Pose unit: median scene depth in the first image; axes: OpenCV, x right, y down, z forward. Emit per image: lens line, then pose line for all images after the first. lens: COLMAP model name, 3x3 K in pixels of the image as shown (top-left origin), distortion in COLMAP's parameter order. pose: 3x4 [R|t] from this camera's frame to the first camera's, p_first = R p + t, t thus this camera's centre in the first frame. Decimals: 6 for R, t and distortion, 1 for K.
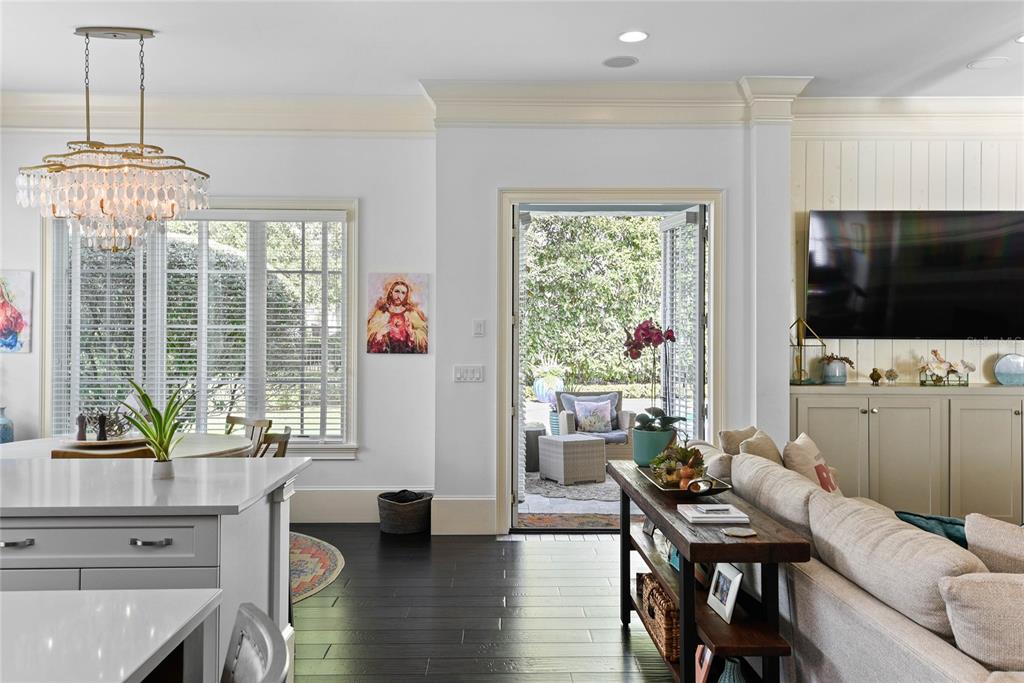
lens RADIAL K [[859.3, 0, 512.1], [0, 859.3, 338.4], [0, 0, 1]] dist [0.018533, -0.000878]
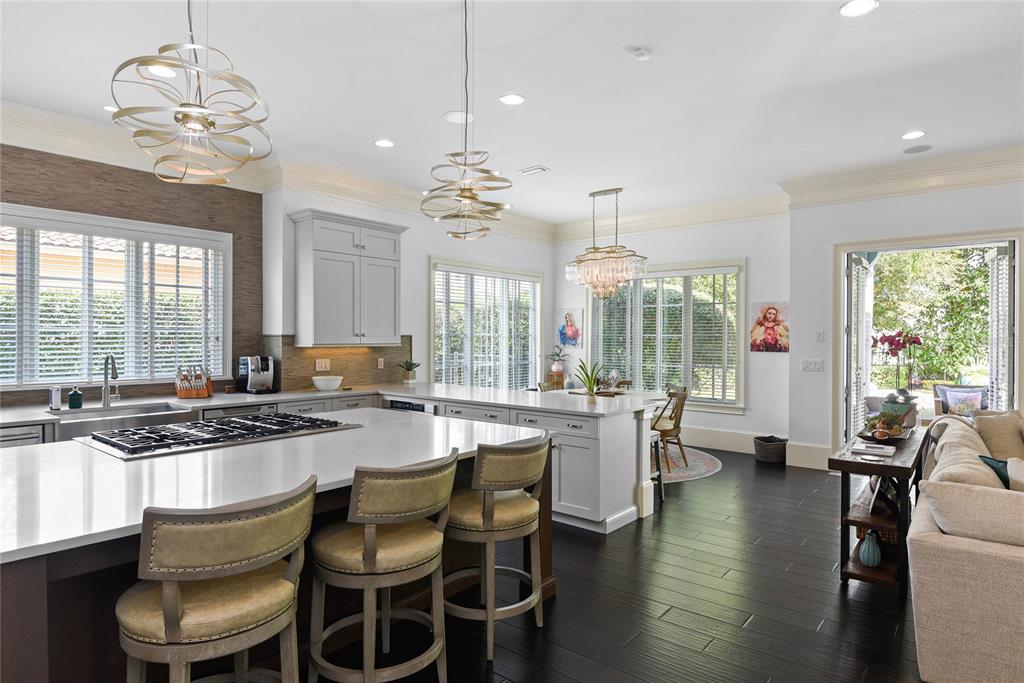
lens RADIAL K [[602.2, 0, 509.7], [0, 602.2, 342.8], [0, 0, 1]] dist [-0.004229, -0.001587]
pose [[0.745157, 0.005152, -0.666869, 0.259474], [-0.004800, 0.999986, 0.002363, 0.000460], [0.666872, 0.001440, 0.745171, -0.171874]]
